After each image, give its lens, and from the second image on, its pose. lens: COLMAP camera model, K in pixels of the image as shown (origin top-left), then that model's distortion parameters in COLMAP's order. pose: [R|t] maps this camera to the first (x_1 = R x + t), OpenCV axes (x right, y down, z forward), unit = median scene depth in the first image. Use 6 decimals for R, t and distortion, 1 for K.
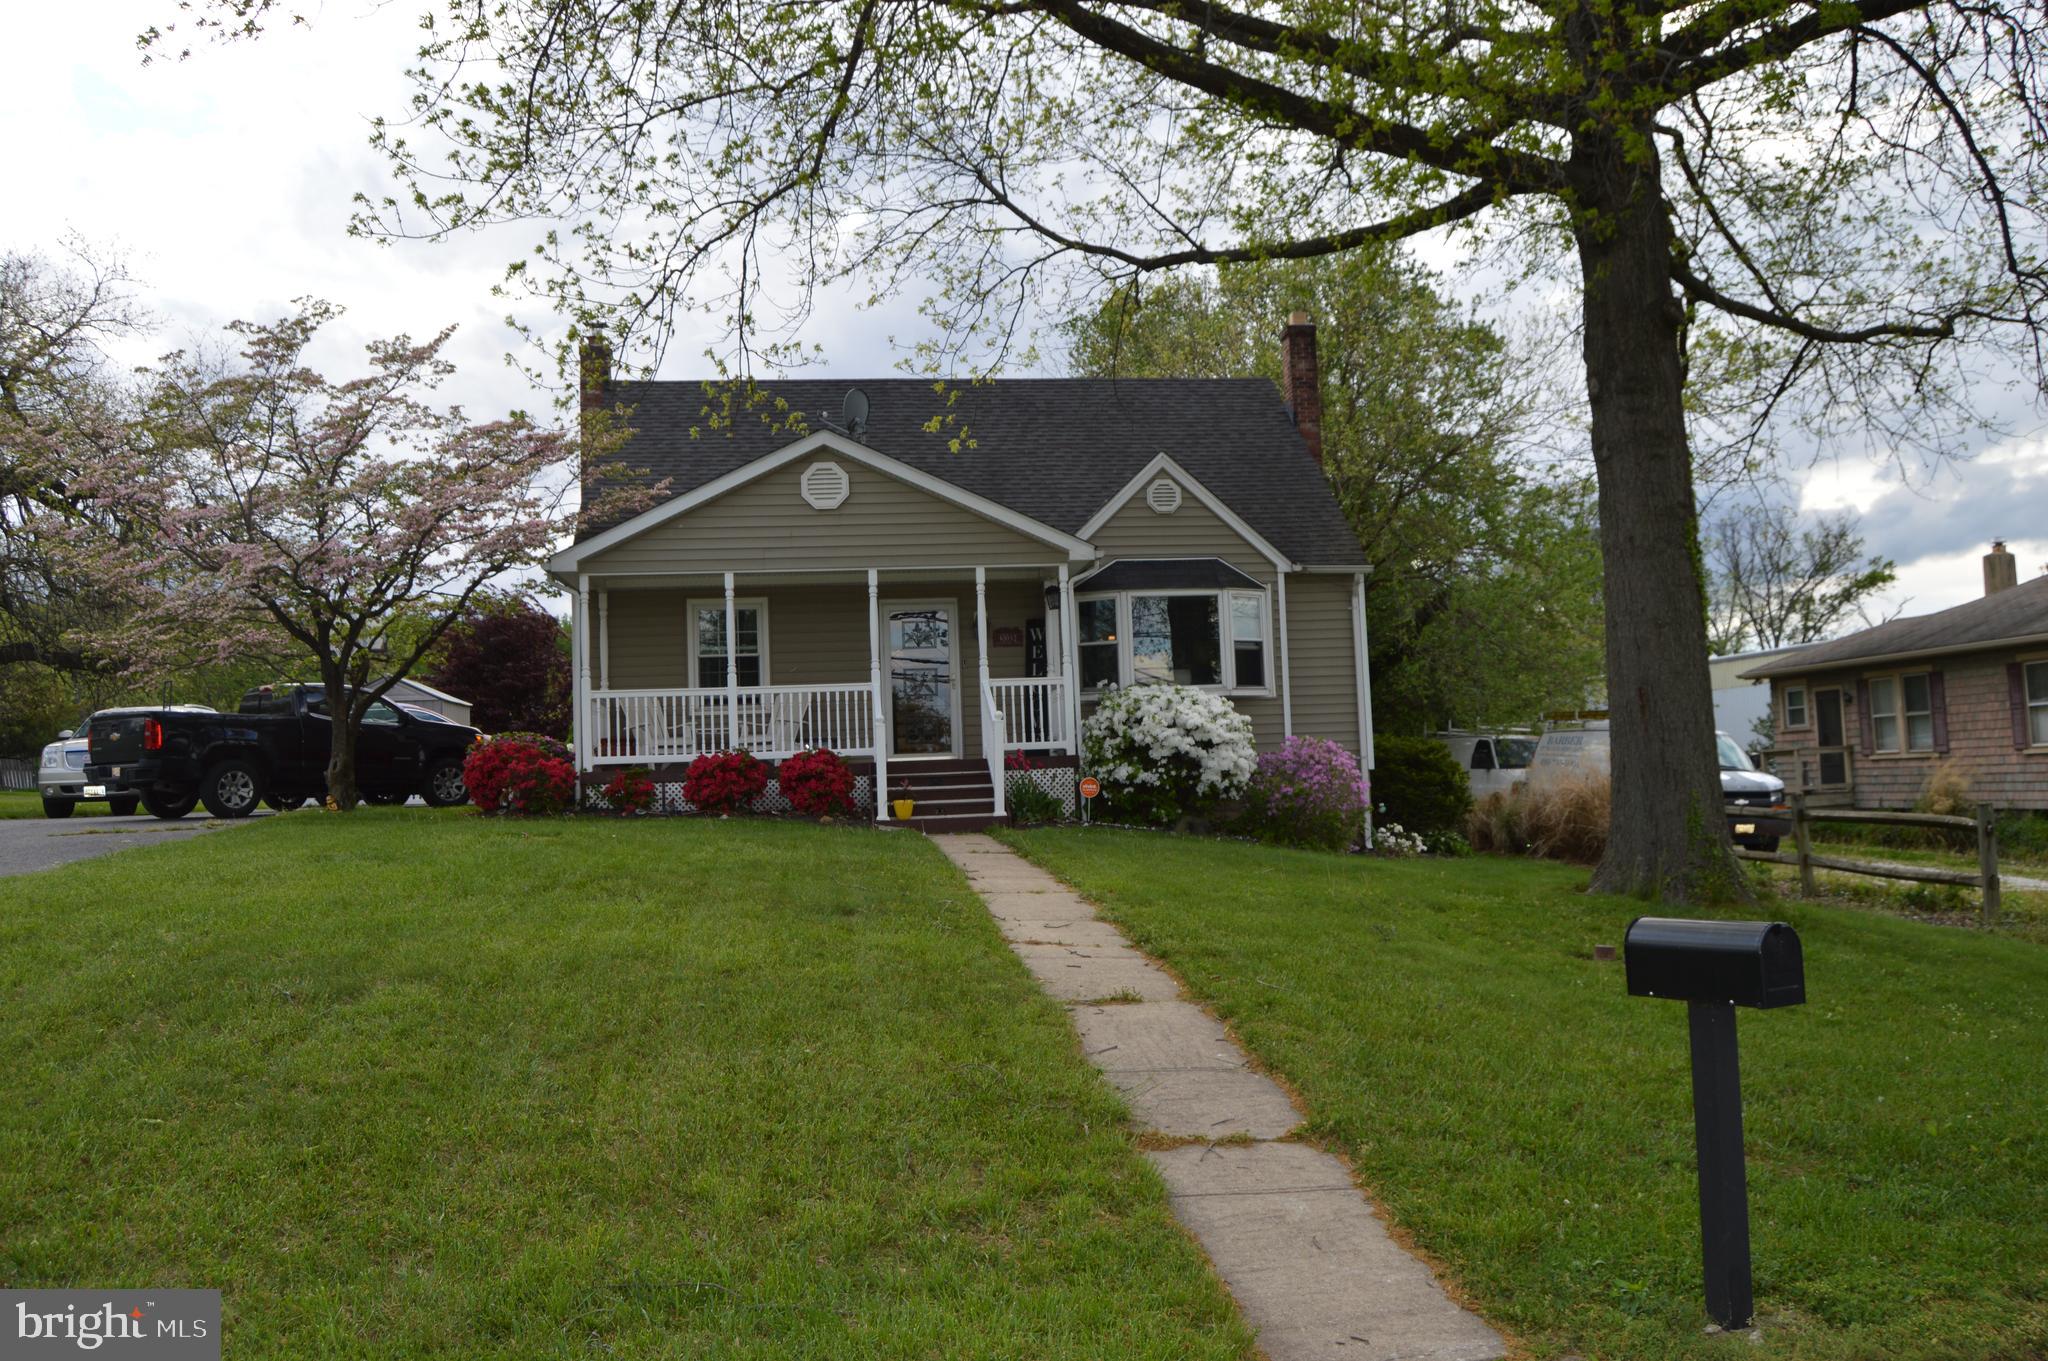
lens RADIAL K [[1624.5, 0, 1035.0], [0, 1624.5, 669.7], [0, 0, 1]] dist [-0.084598, 0.003966]
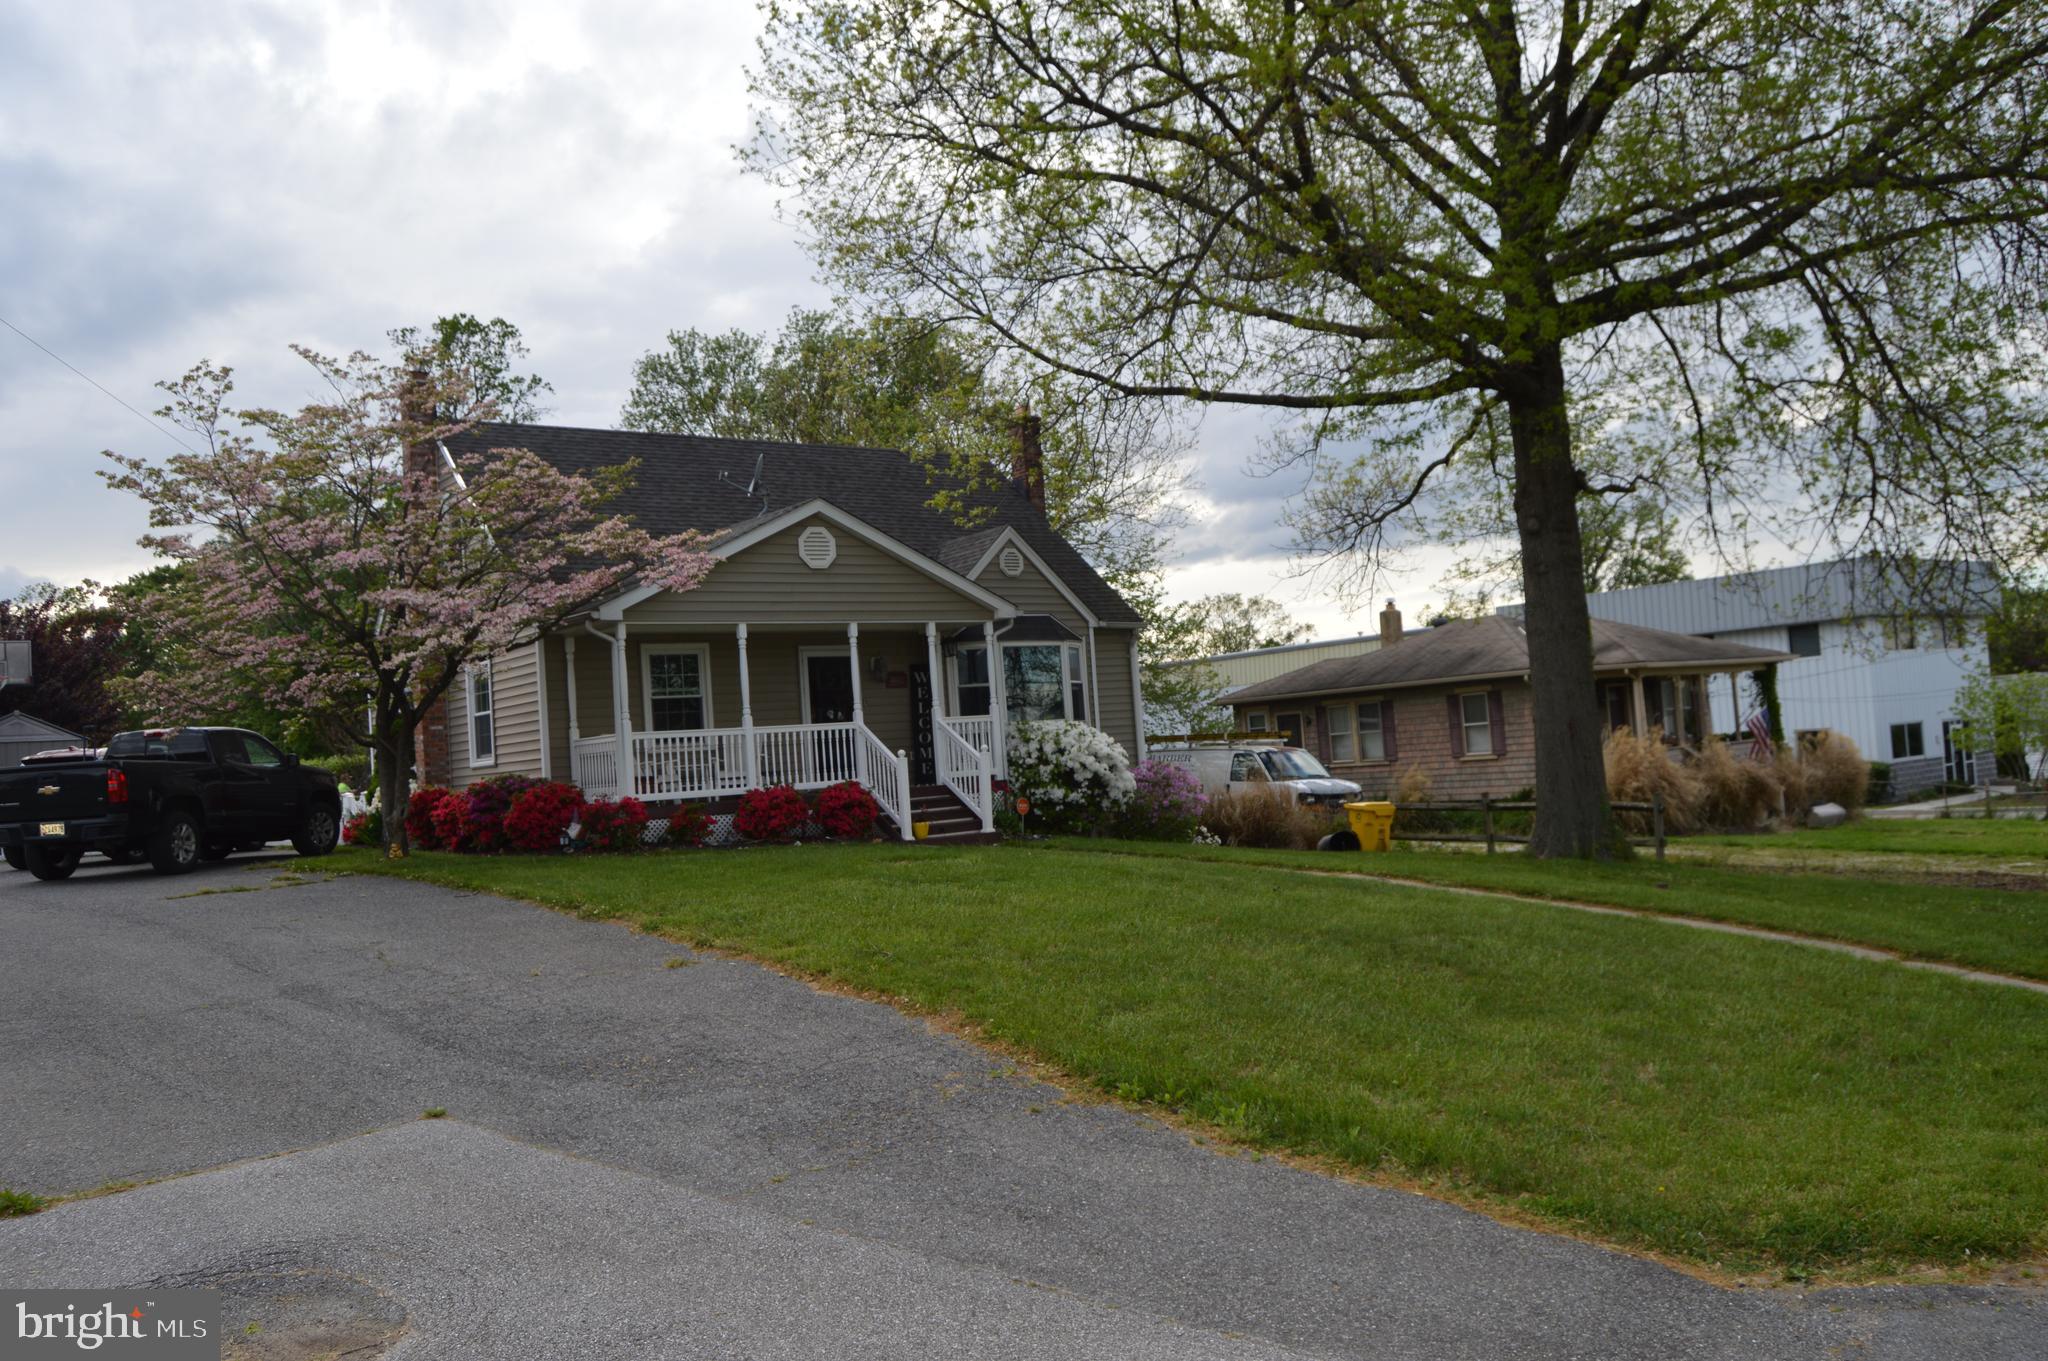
lens RADIAL K [[1624.5, 0, 1035.0], [0, 1624.5, 669.7], [0, 0, 1]] dist [-0.084598, 0.003966]
pose [[0.861274, 0.004971, 0.508117, -0.572566], [-0.000361, 0.999958, -0.009170, -0.018181], [-0.508142, 0.007714, 0.861239, -0.049745]]
